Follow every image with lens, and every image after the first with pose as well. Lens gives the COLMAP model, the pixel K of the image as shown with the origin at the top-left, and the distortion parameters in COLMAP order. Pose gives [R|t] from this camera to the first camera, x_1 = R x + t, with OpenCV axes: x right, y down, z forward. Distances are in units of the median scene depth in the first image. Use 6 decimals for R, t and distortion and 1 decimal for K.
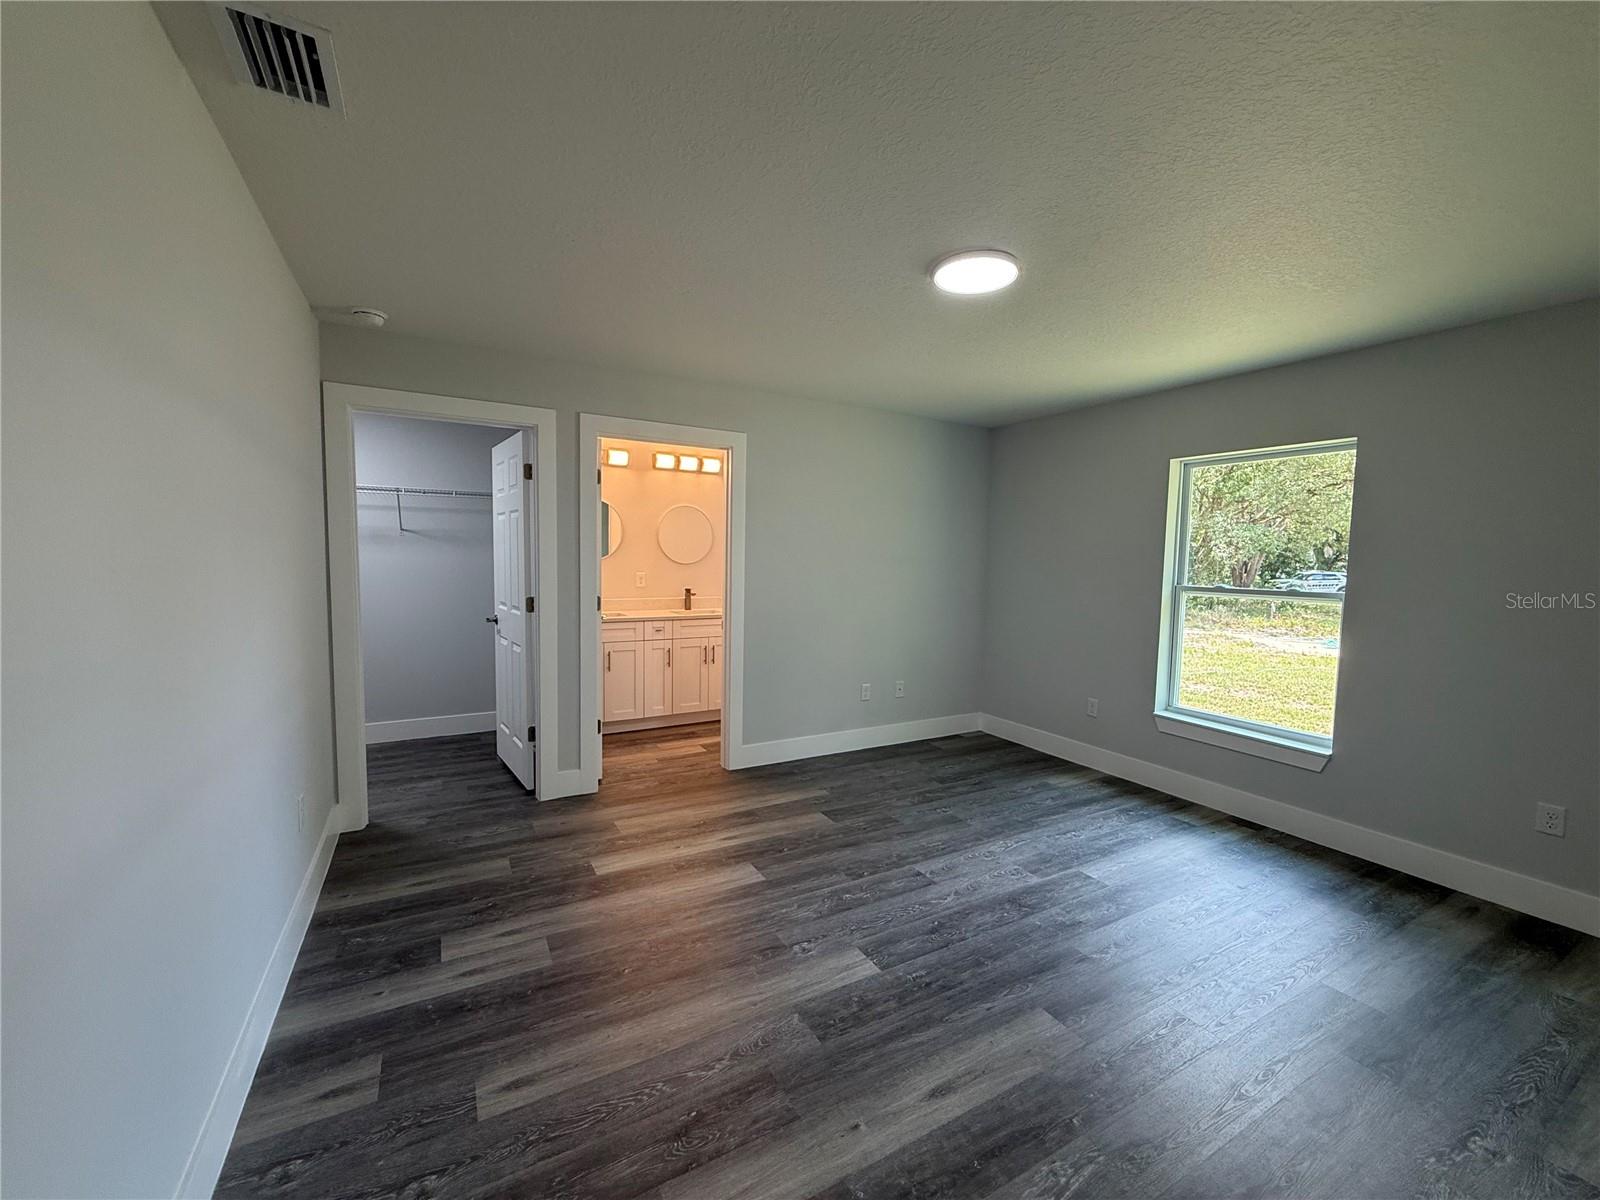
lens RADIAL K [[633.9, 0, 808.6], [0, 633.9, 602.6], [0, 0, 1]] dist [-0.000237, 0.000308]
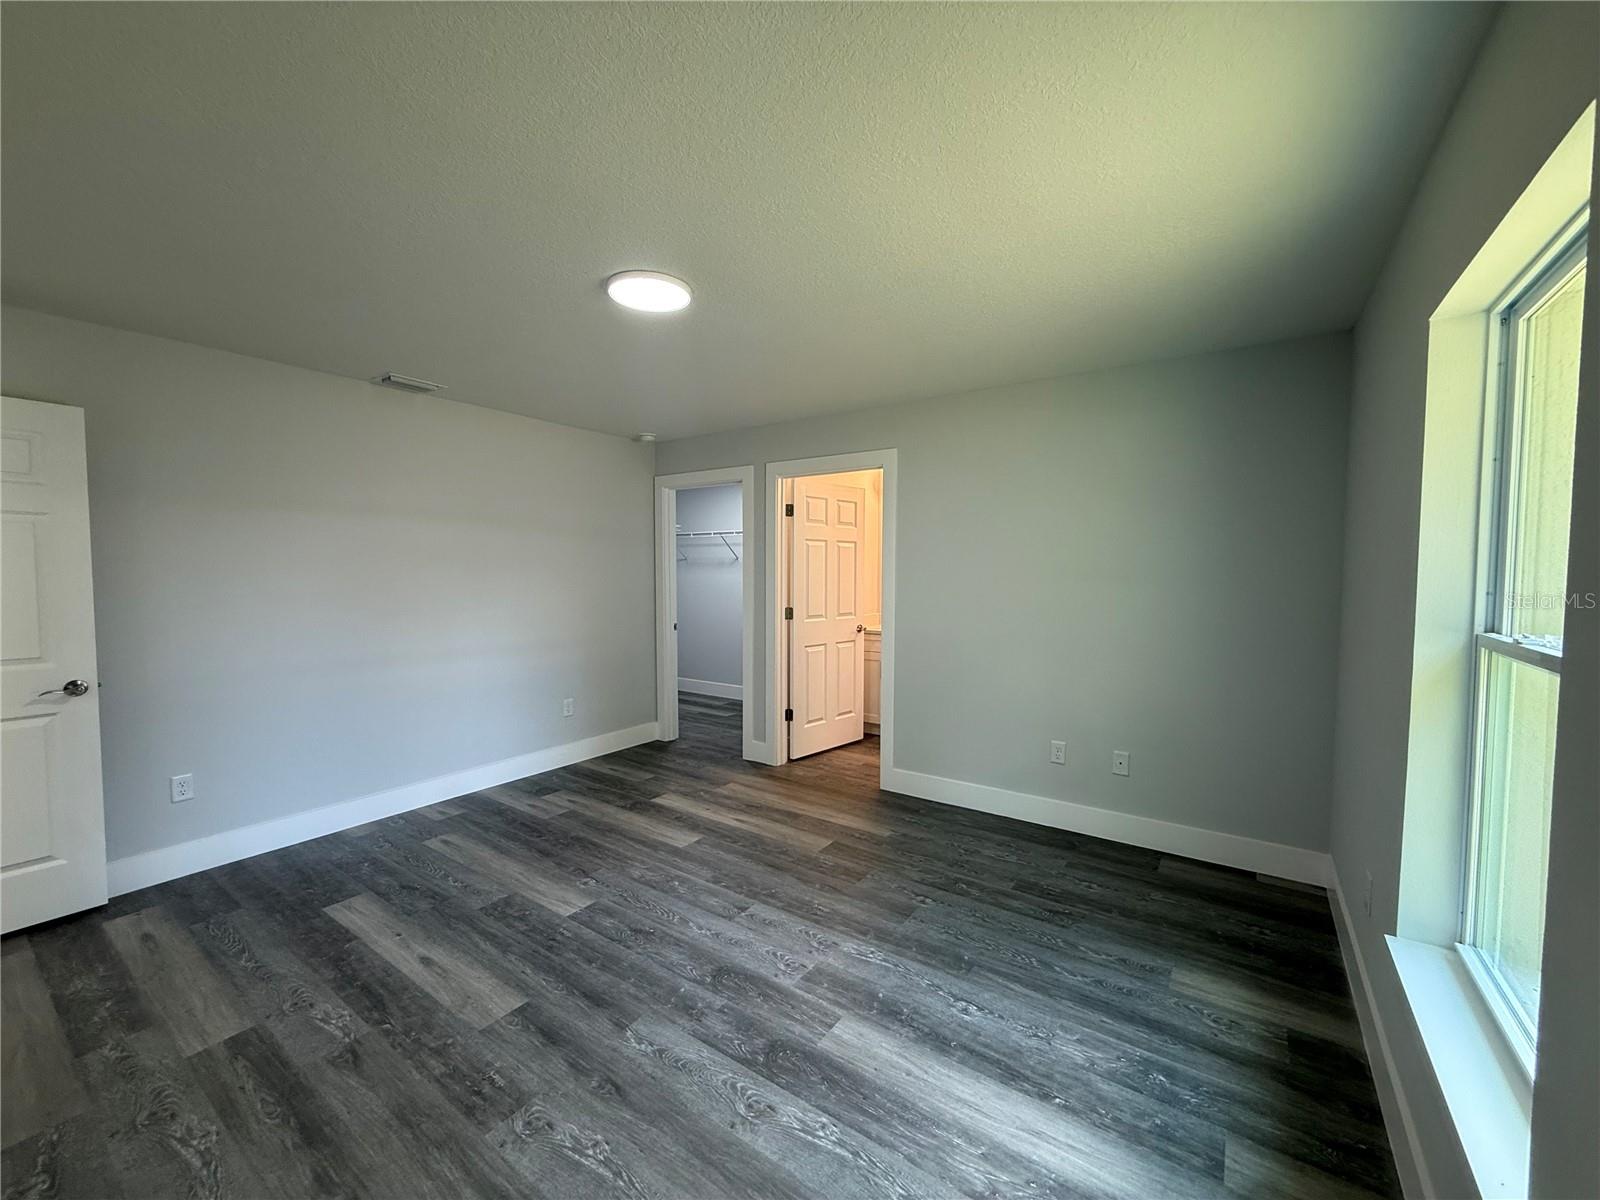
lens RADIAL K [[633.9, 0, 786.4], [0, 633.9, 600.5], [0, 0, 1]] dist [-0.000237, 0.000308]
pose [[0.428365, 0.024870, -0.903264, 0.931072], [-0.059352, 0.998237, -0.000662, -0.026273], [0.901655, 0.053894, 0.429085, 0.568608]]
